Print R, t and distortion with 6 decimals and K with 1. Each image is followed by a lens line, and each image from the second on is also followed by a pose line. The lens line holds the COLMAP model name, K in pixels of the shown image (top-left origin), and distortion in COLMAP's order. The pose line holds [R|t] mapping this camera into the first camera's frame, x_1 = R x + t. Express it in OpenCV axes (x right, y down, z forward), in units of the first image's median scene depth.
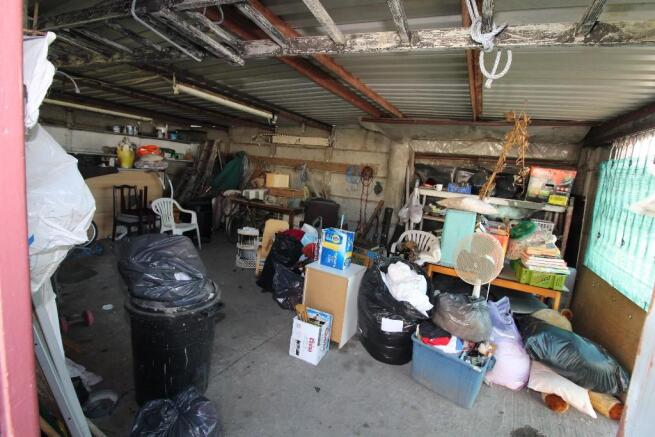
lens RADIAL K [[305.7, 0, 330.1], [0, 305.7, 211.0], [0, 0, 1]] dist [-0.000958, -0.000273]
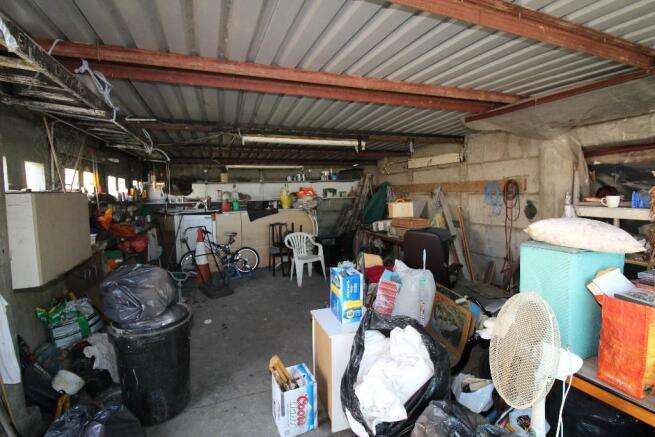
lens RADIAL K [[305.7, 0, 330.1], [0, 305.7, 211.0], [0, 0, 1]] dist [-0.000958, -0.000273]
pose [[0.738171, -0.070845, -0.670884, 0.277953], [0.001739, 0.994667, -0.103124, -0.003622], [0.674612, 0.074957, 0.734357, 0.203824]]
